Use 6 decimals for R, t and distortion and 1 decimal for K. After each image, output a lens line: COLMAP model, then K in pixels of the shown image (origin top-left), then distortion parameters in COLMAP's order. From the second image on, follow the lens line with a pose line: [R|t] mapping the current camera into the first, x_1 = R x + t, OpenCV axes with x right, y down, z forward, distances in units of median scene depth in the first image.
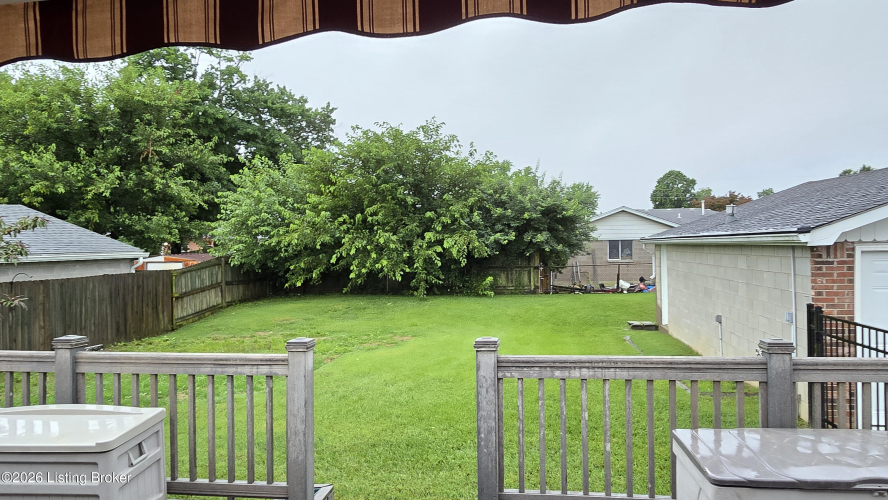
lens RADIAL K [[612.1, 0, 444.0], [0, 612.1, 250.0], [0, 0, 1]] dist [0.003863, -0.000843]
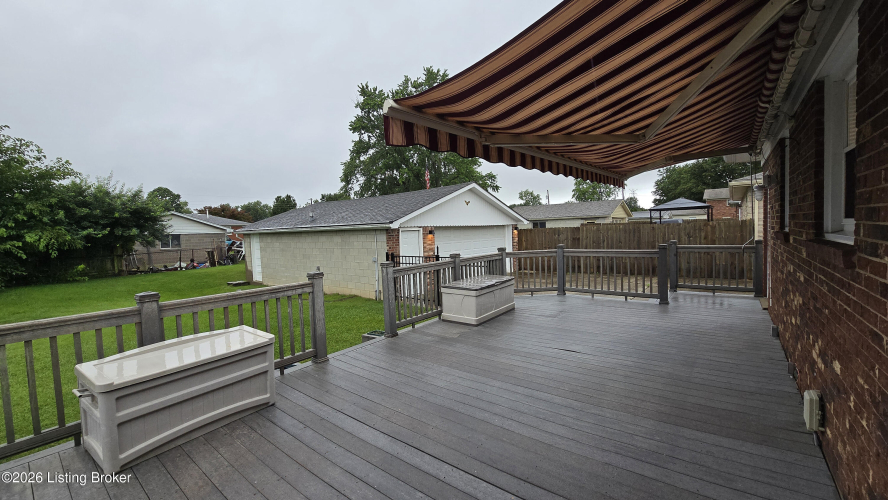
lens RADIAL K [[363.4, 0, 451.0], [0, 363.4, 251.8], [0, 0, 1]] dist [-0.000490, 0.000127]
pose [[0.496068, -0.058261, 0.866327, -0.181474], [0.033220, 0.998289, 0.048114, 0.007594], [-0.867648, 0.004912, 0.497155, 0.011078]]
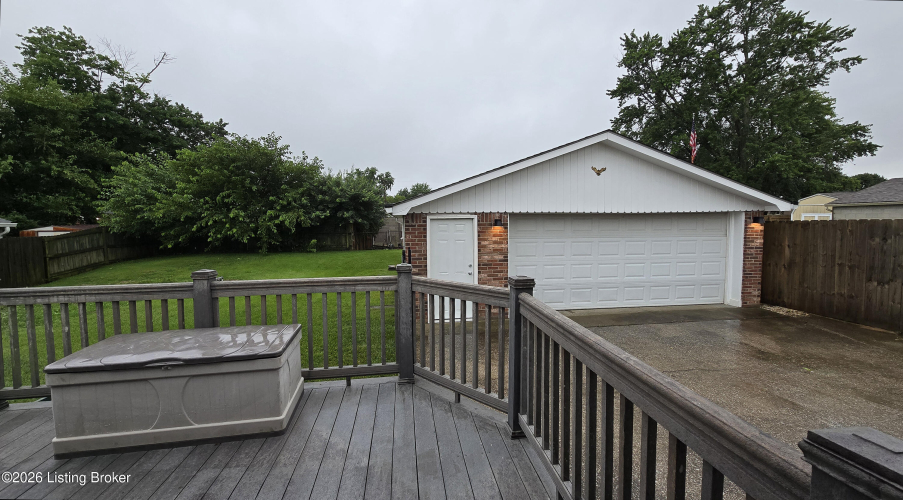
lens RADIAL K [[376.0, 0, 451.5], [0, 376.0, 250.0], [0, 0, 1]] dist [-0.002150, -0.000232]
pose [[0.959582, -0.017896, 0.280859, 0.139224], [-0.001148, 0.997719, 0.067498, 0.005406], [-0.281426, -0.065092, 0.957373, -0.008139]]
